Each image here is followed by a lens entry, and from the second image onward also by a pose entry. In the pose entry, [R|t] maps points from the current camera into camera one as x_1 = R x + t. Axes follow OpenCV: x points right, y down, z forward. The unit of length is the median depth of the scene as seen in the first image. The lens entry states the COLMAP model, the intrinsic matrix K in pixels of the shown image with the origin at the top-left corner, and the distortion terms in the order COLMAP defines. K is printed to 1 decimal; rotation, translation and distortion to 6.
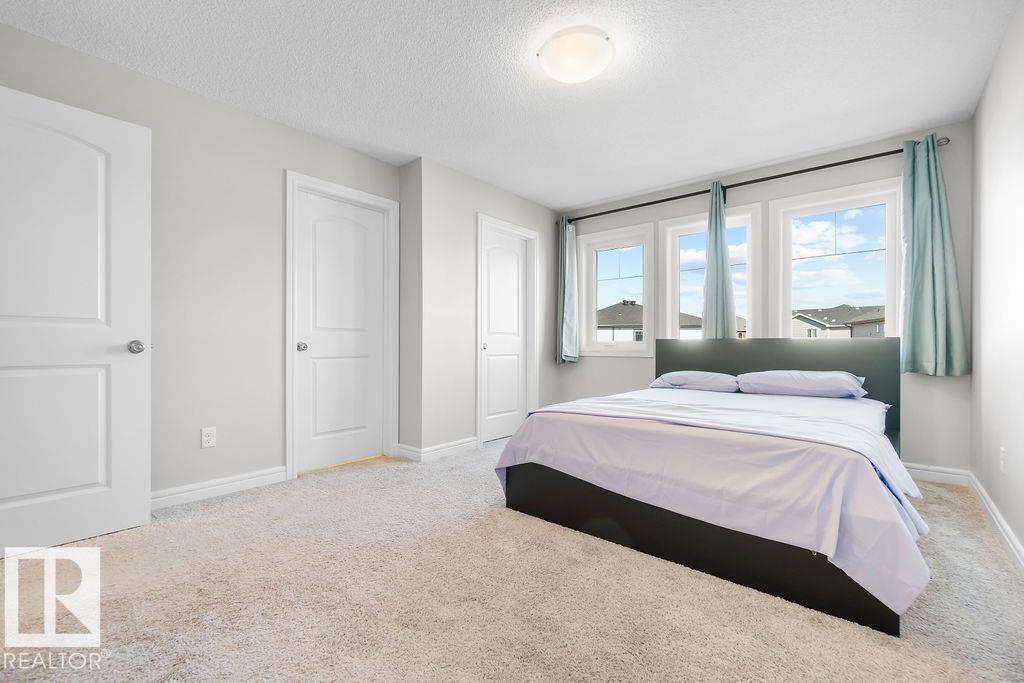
lens RADIAL K [[445.7, 0, 502.2], [0, 445.7, 343.9], [0, 0, 1]] dist [-0.002525, -0.000188]
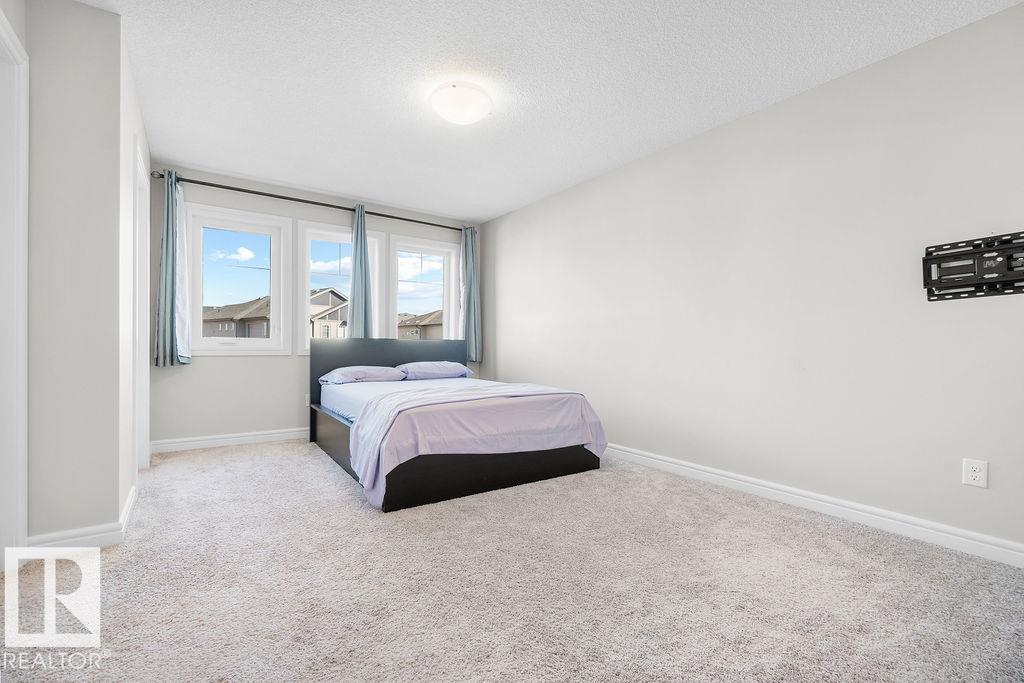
lens RADIAL K [[445.7, 0, 502.2], [0, 445.7, 343.9], [0, 0, 1]] dist [-0.002525, -0.000188]
pose [[0.236816, 0.002985, 0.971550, -0.658788], [-0.009832, 0.999951, -0.000675, 0.000827], [-0.971505, -0.009392, 0.236834, 0.406053]]
